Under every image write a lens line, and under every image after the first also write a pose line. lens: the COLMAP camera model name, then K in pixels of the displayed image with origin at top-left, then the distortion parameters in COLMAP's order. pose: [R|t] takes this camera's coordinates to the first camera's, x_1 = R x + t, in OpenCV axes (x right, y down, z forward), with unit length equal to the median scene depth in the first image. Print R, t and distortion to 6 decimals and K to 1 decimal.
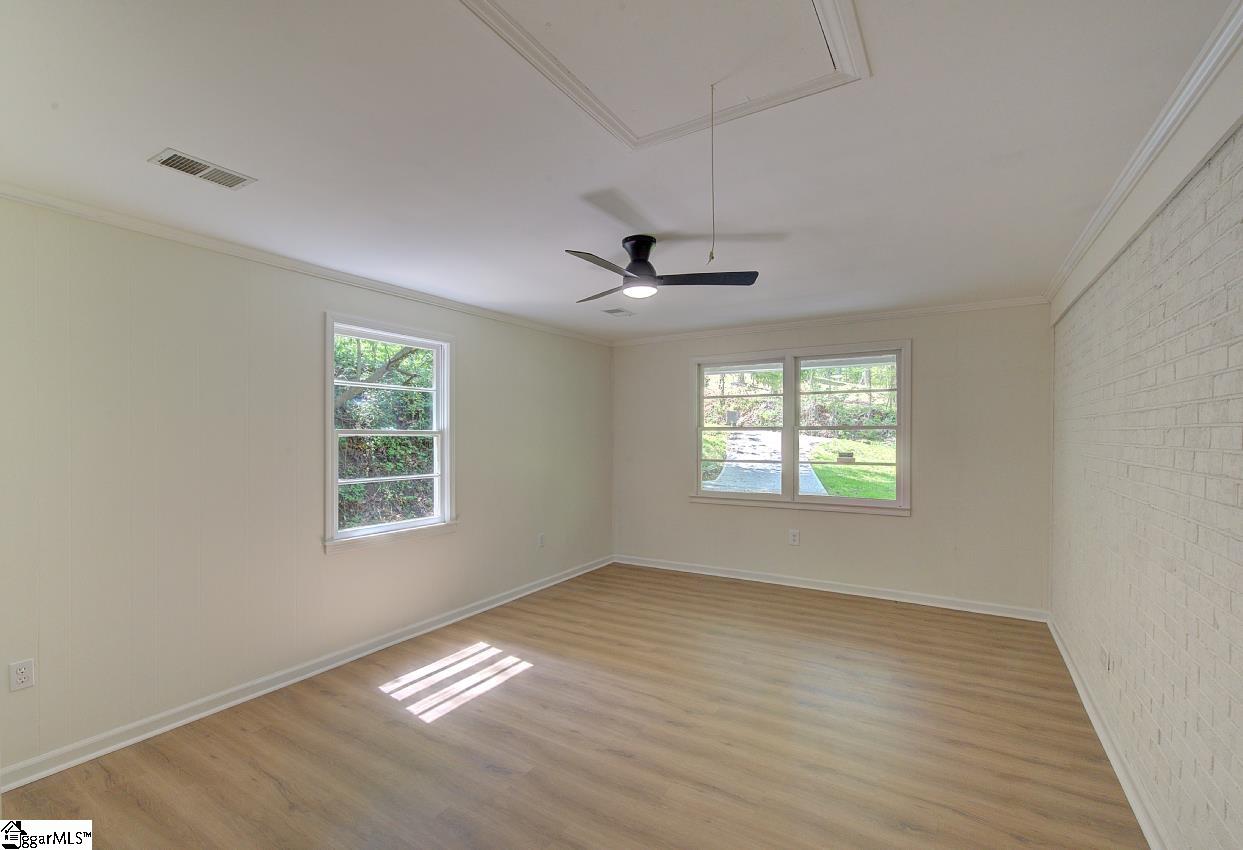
lens RADIAL K [[558.7, 0, 618.0], [0, 558.7, 443.7], [0, 0, 1]] dist [0.017028, 0.000265]
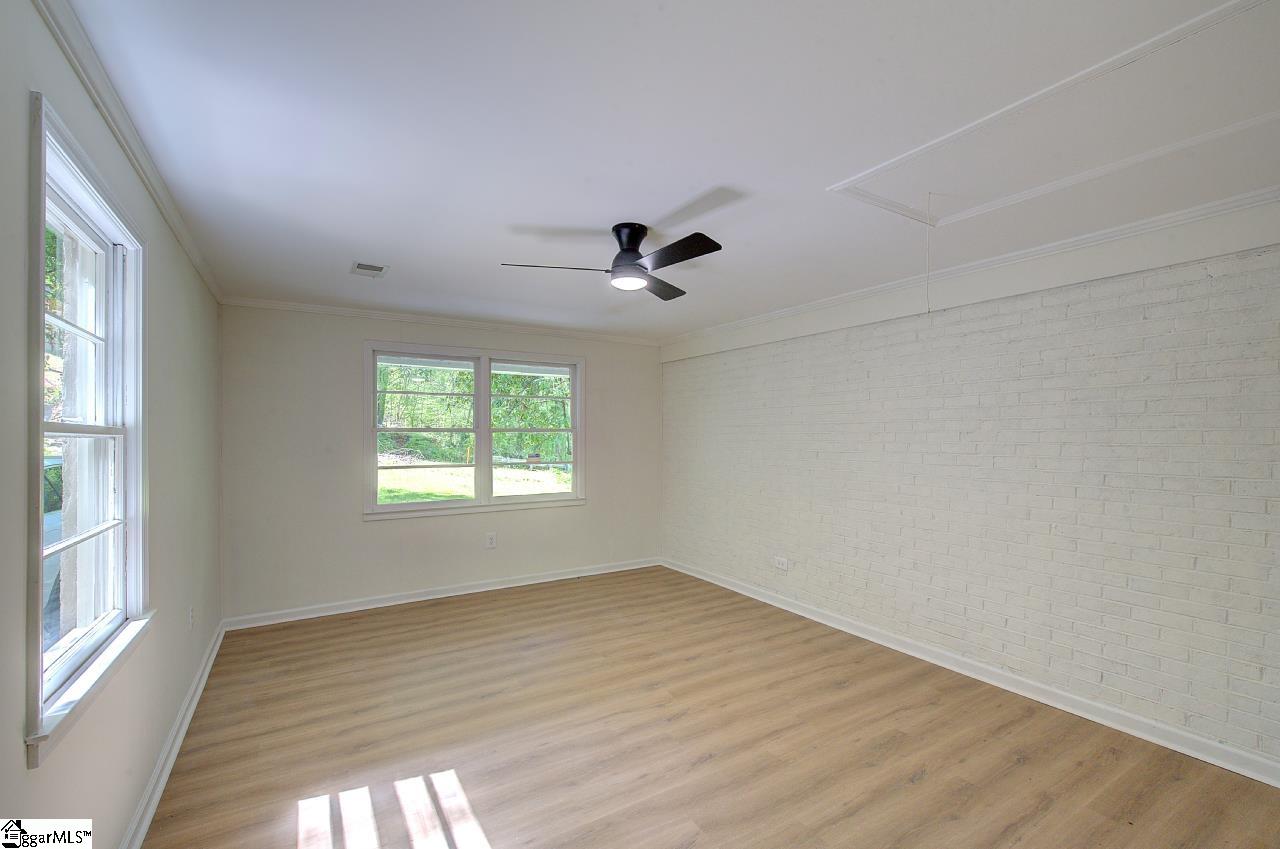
lens RADIAL K [[547.4, 0, 647.8], [0, 547.4, 434.8], [0, 0, 1]] dist [-0.001791, 0.012953]
pose [[0.434796, 0.007875, 0.900494, -0.568767], [0.013803, 0.999786, -0.015408, -0.001849], [-0.900423, 0.019128, 0.434594, 0.414833]]
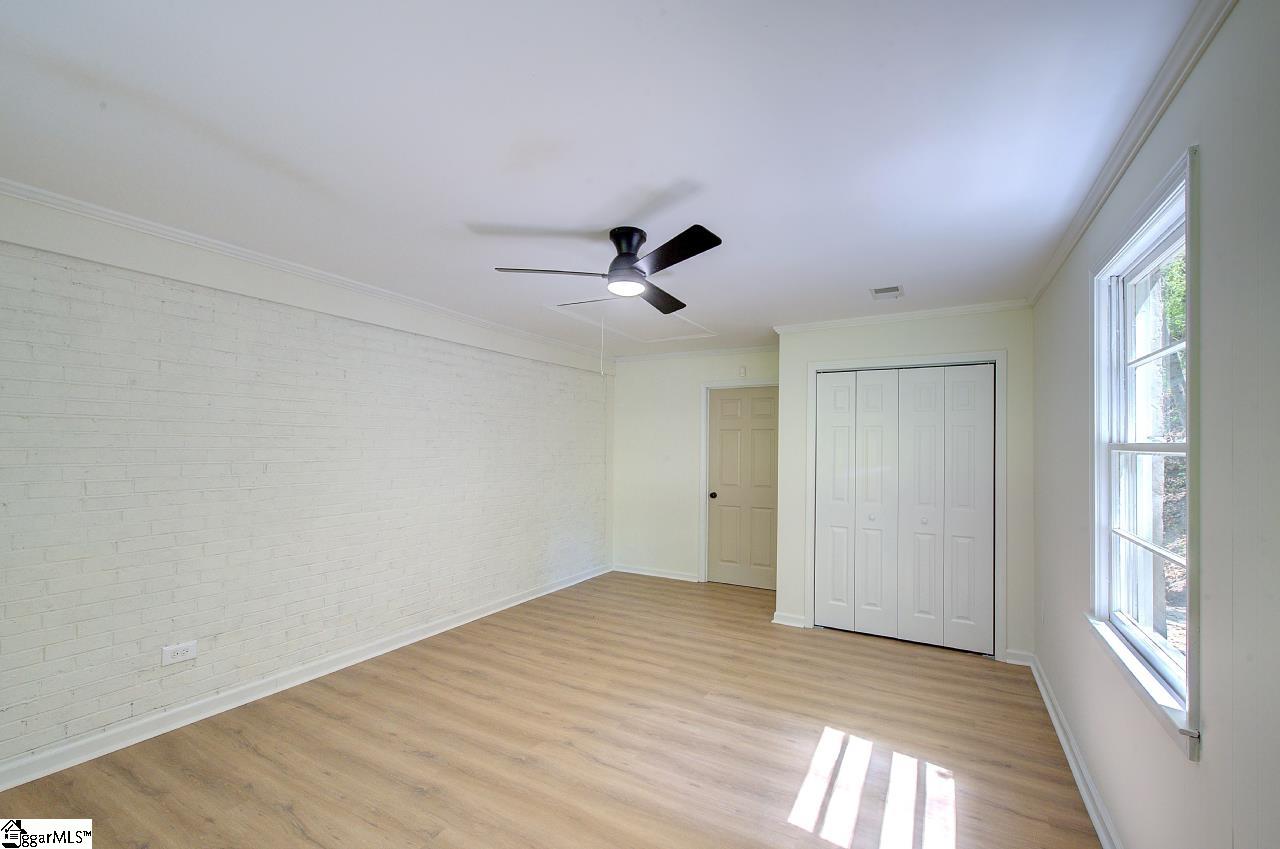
lens RADIAL K [[547.4, 0, 647.8], [0, 547.4, 434.8], [0, 0, 1]] dist [-0.001791, 0.012953]
pose [[-0.998331, -0.008901, -0.057059, 0.036478], [-0.008823, 0.999960, -0.001624, -0.023018], [0.057071, -0.001117, -0.998370, 1.376382]]
